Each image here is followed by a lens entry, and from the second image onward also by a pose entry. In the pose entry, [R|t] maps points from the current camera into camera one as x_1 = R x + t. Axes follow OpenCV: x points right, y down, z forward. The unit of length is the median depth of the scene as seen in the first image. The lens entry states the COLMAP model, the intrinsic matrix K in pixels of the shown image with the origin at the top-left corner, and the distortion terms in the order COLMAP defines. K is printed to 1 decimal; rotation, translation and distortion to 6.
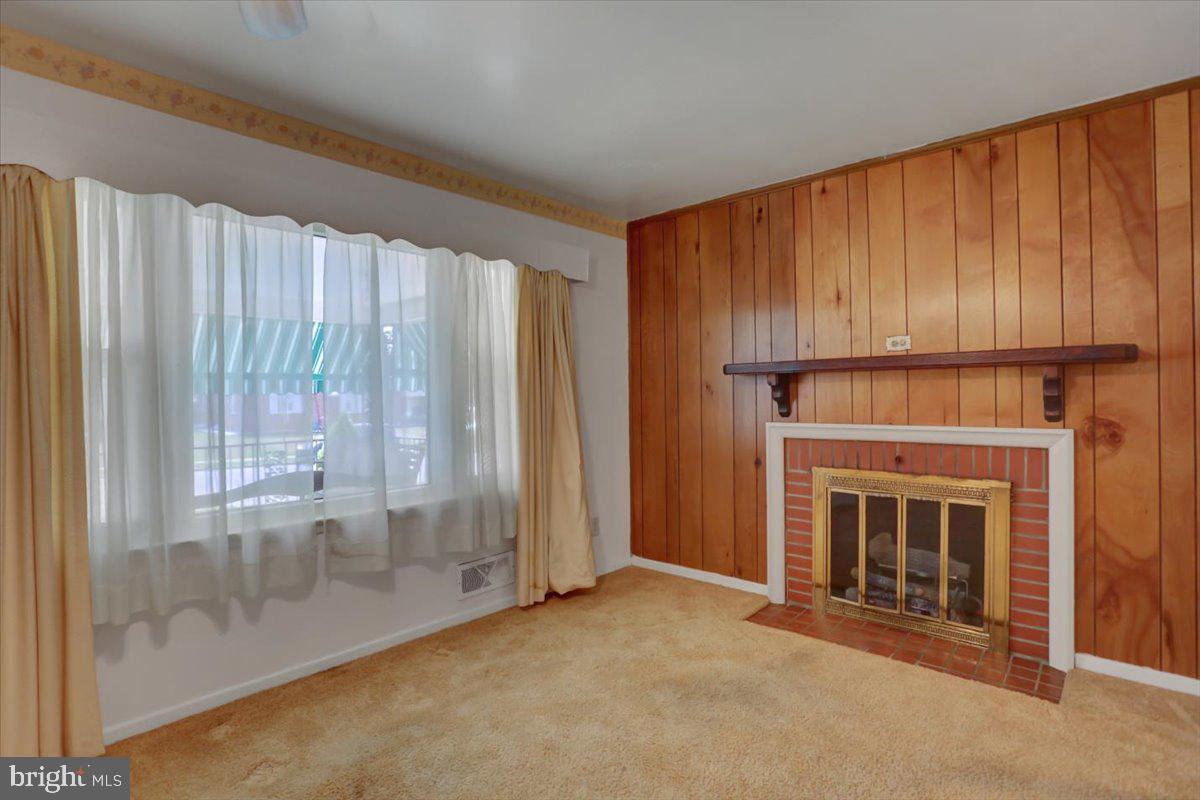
lens RADIAL K [[588.3, 0, 595.1], [0, 588.3, 390.7], [0, 0, 1]] dist [-0.056156, 0.019113]
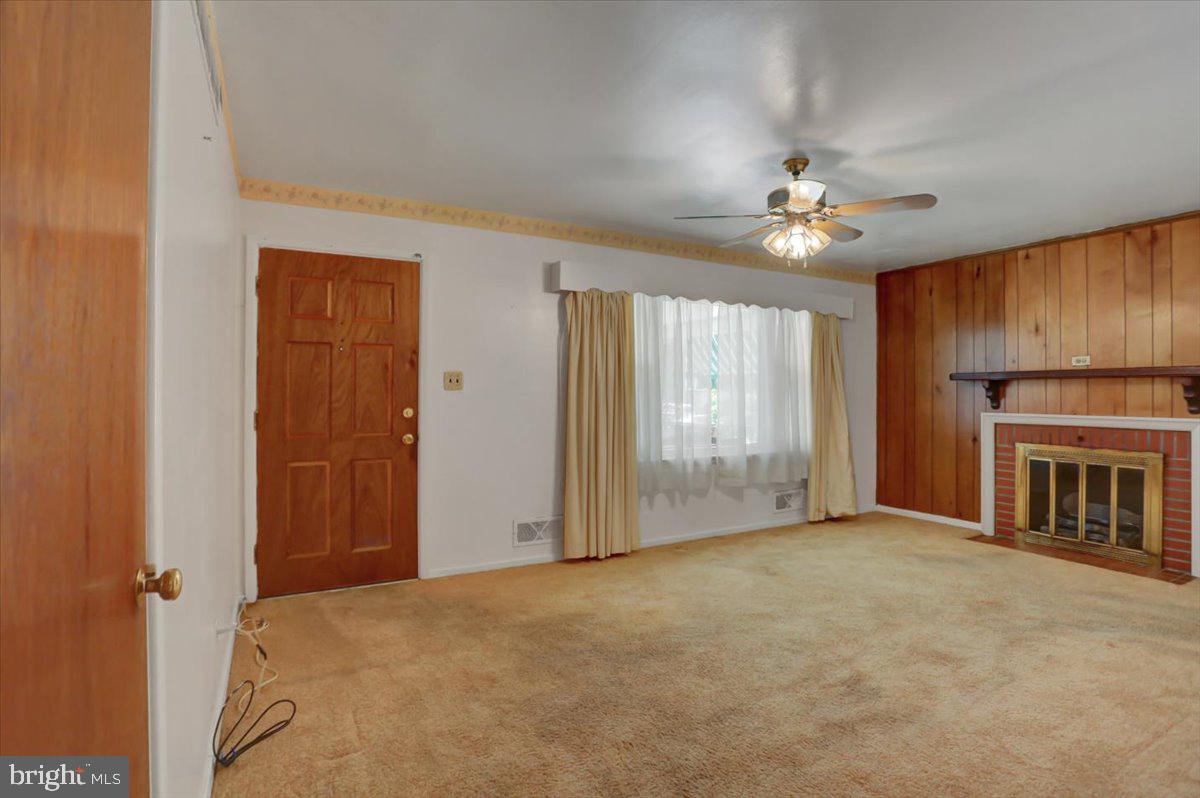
lens RADIAL K [[588.3, 0, 597.0], [0, 588.3, 388.4], [0, 0, 1]] dist [-0.056156, 0.019113]
pose [[0.948292, 0.012030, -0.317172, -0.191292], [-0.012222, 0.999924, 0.001384, 0.003063], [0.317164, 0.002565, 0.948367, -0.778352]]
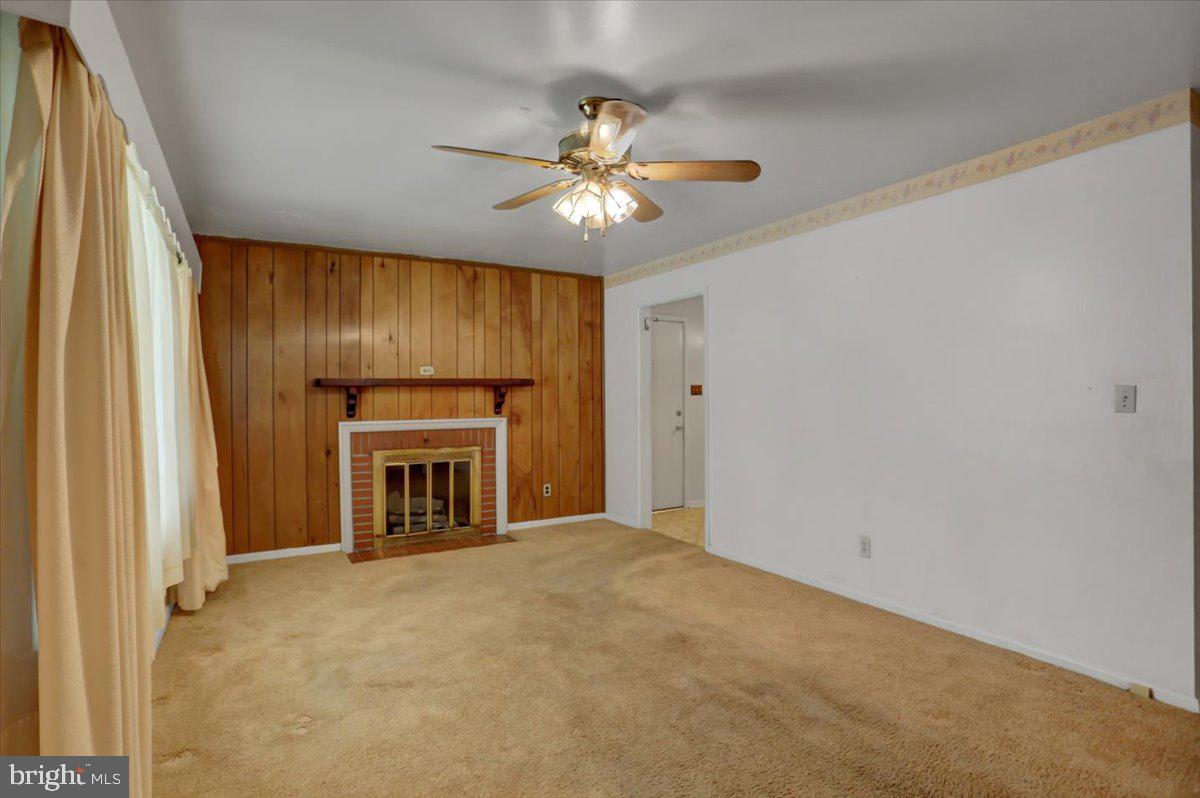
lens RADIAL K [[588.3, 0, 589.2], [0, 588.3, 394.7], [0, 0, 1]] dist [-0.056156, 0.019113]
pose [[0.299604, 0.008596, 0.954025, -0.928655], [-0.001018, 0.999962, -0.008691, 0.001395], [-0.954063, 0.001633, 0.299601, 0.047522]]
